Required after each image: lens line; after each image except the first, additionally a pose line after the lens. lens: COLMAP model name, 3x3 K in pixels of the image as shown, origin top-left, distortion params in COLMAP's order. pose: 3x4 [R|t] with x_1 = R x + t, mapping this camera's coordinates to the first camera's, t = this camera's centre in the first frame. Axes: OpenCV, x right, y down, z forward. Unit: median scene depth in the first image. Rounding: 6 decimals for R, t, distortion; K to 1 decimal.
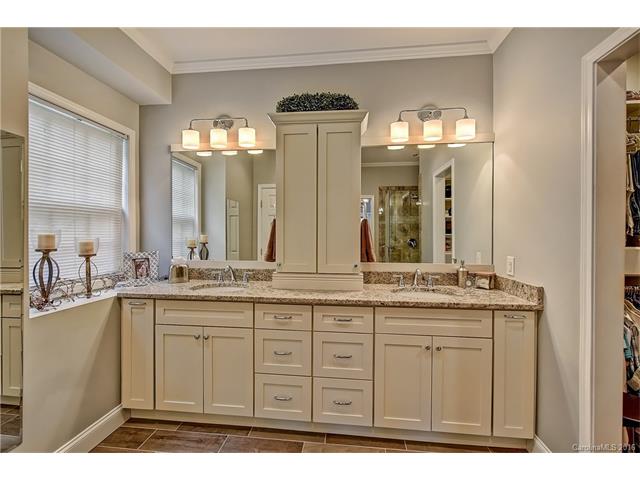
lens RADIAL K [[282.8, 0, 320.6], [0, 282.8, 238.0], [0, 0, 1]] dist [-0.006995, 0.000567]
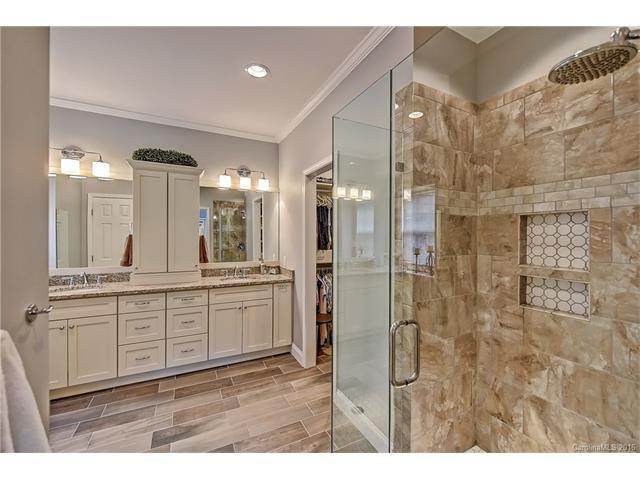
lens RADIAL K [[267.4, 0, 320.8], [0, 267.4, 238.9], [0, 0, 1]] dist [0.008019, -0.000167]
pose [[0.836540, -0.003975, 0.547892, -0.107636], [0.002950, 0.999992, 0.002751, -0.050415], [-0.547898, -0.000685, 0.836545, -0.606463]]
